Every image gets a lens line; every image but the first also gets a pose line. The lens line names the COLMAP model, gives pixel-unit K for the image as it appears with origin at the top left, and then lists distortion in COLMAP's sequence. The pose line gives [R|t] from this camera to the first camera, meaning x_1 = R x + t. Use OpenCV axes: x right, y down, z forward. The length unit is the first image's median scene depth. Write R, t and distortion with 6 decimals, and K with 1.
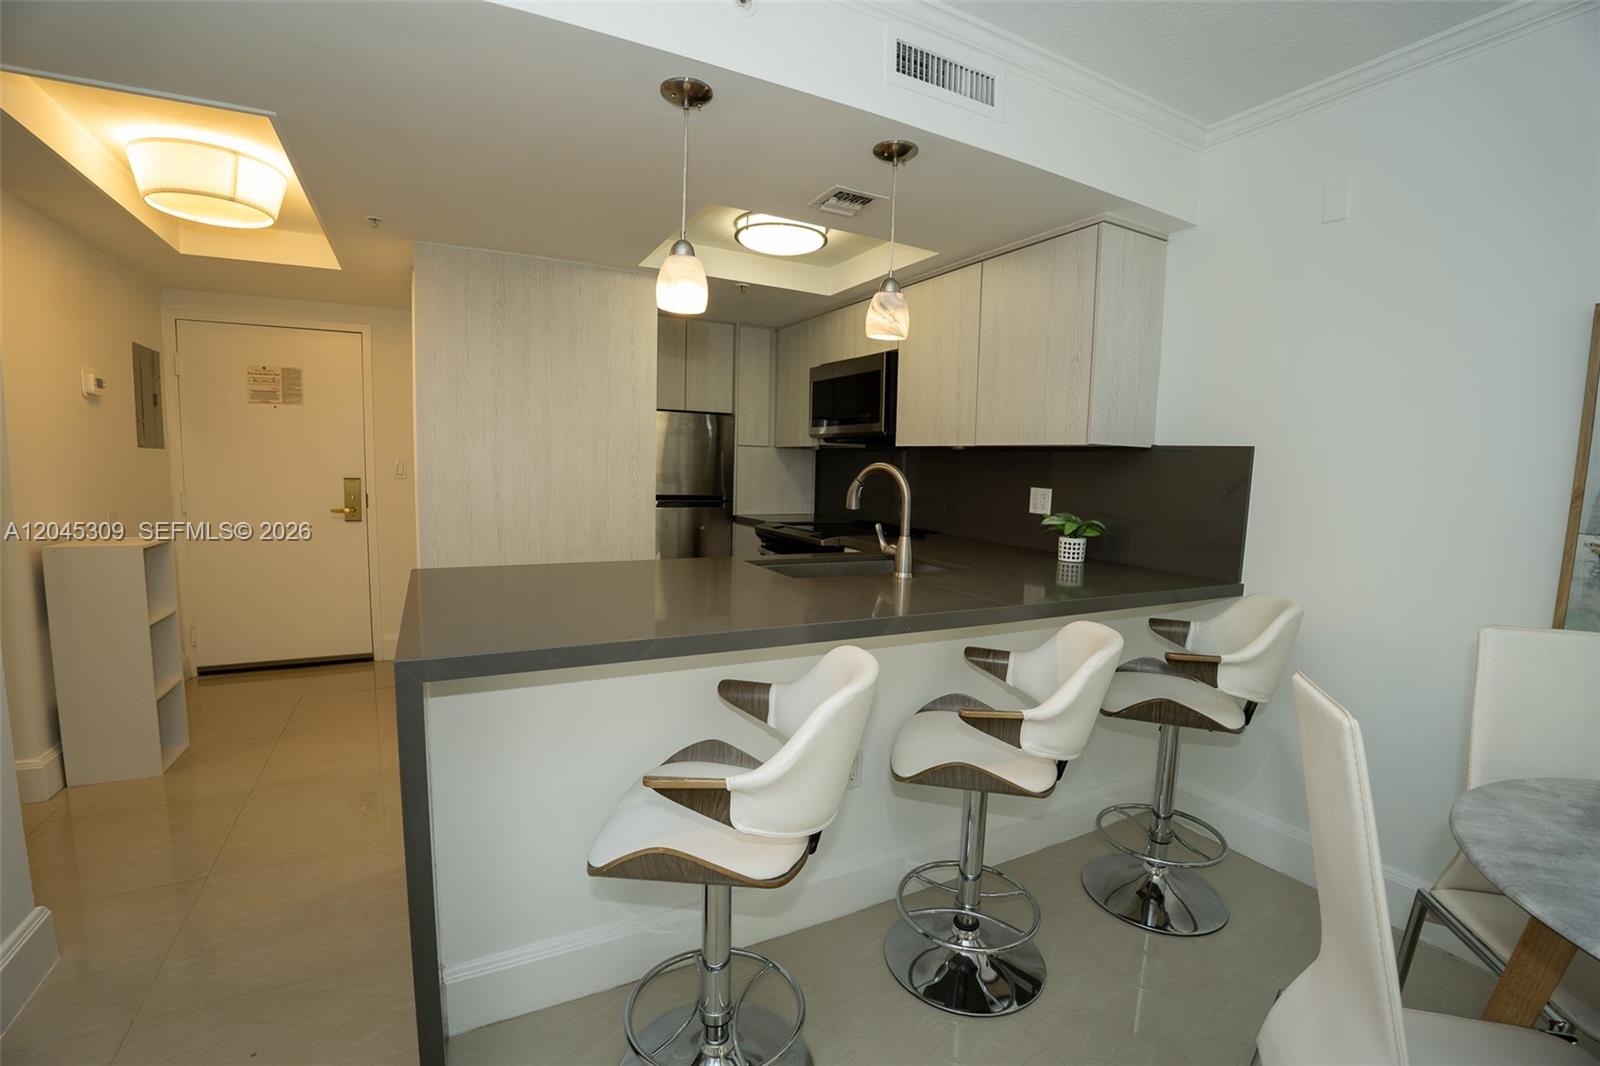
lens RADIAL K [[690.0, 0, 792.8], [0, 690.0, 535.6], [0, 0, 1]] dist [-0.043908, 0.002673]
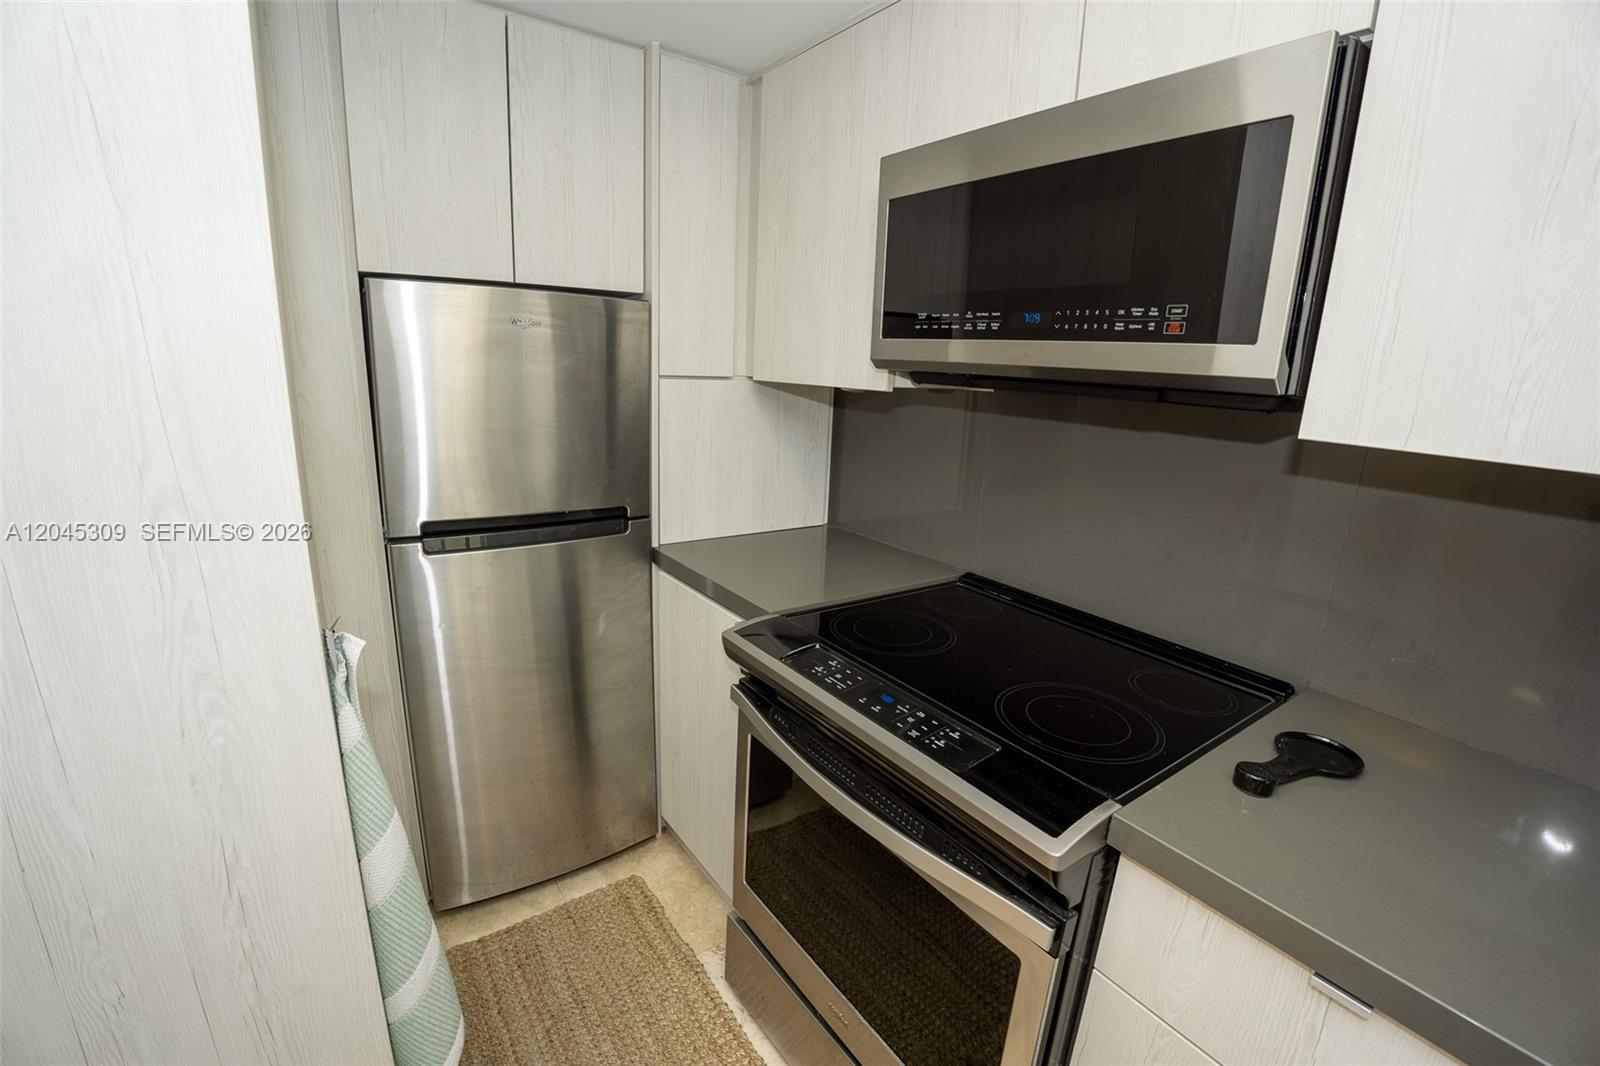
lens RADIAL K [[690.0, 0, 793.0], [0, 690.0, 524.5], [0, 0, 1]] dist [-0.043908, 0.002673]
pose [[0.992695, -0.015463, 0.119660, -0.053622], [-0.001135, 0.990514, 0.137408, -0.102937], [-0.120649, -0.136540, 0.983260, 0.600693]]
